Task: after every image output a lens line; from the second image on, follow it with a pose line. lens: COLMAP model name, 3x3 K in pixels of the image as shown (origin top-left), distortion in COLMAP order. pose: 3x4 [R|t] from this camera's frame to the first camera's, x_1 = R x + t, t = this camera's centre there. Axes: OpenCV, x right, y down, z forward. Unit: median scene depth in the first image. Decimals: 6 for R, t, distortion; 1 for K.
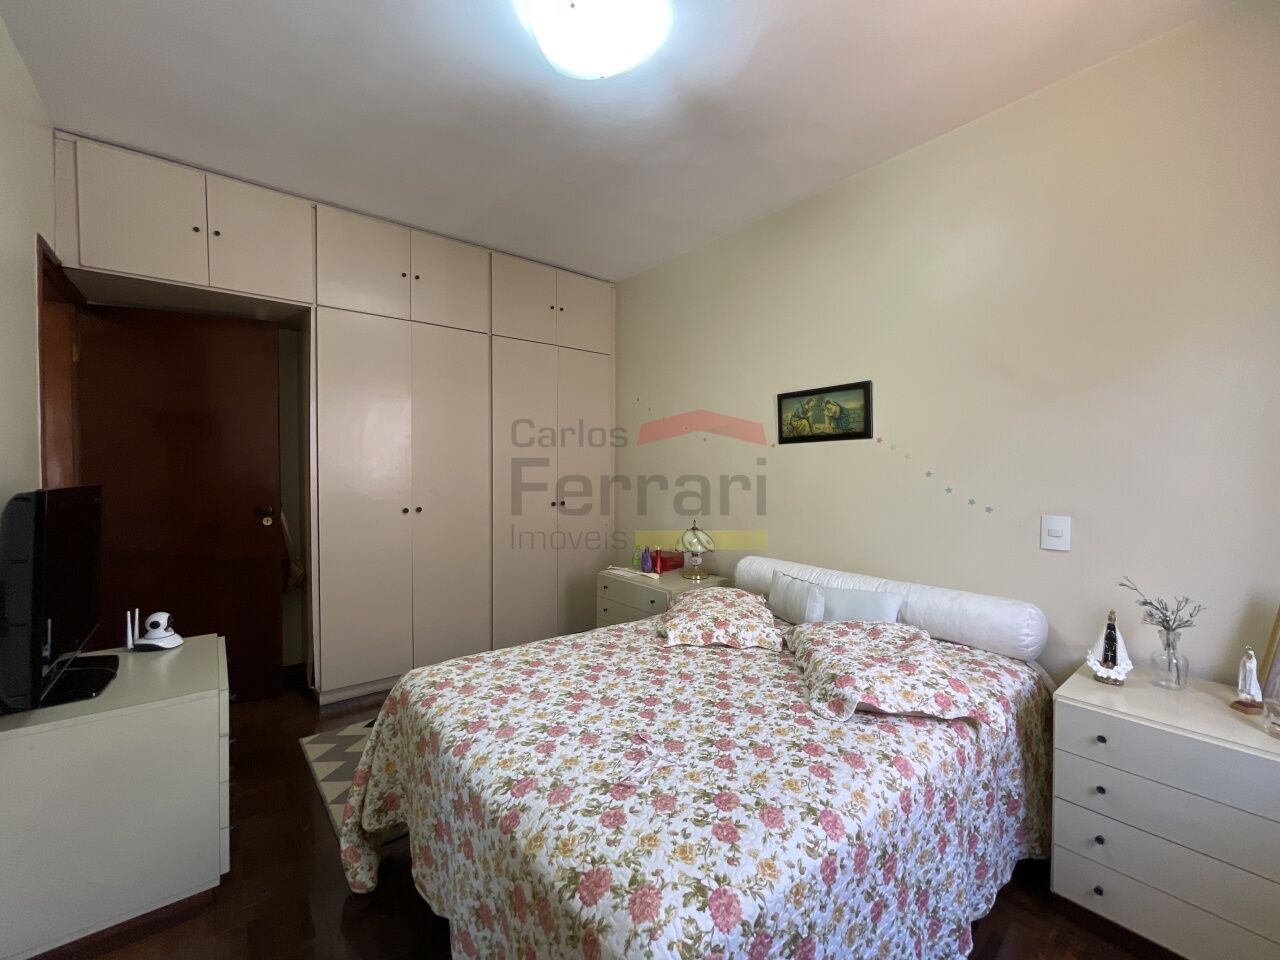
lens RADIAL K [[520.3, 0, 641.9], [0, 520.3, 476.2], [0, 0, 1]] dist [0.002993, 0.000209]
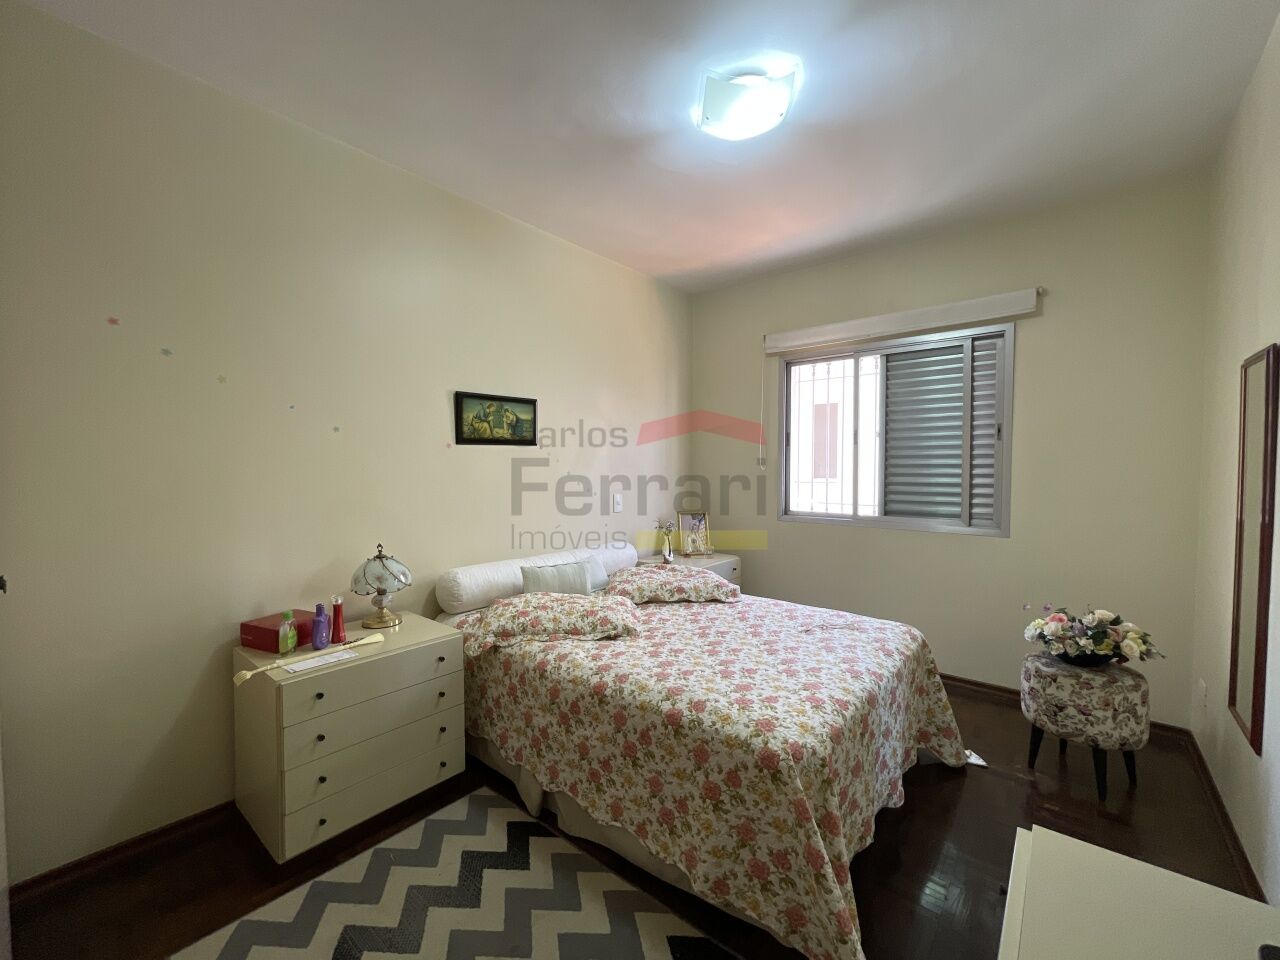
lens RADIAL K [[520.3, 0, 642.8], [0, 520.3, 480.0], [0, 0, 1]] dist [0.002993, 0.000209]
pose [[-0.193477, -0.025007, 0.980786, -0.767094], [0.015333, 0.999476, 0.028509, -0.021091], [-0.980985, 0.020554, -0.192992, 0.913356]]
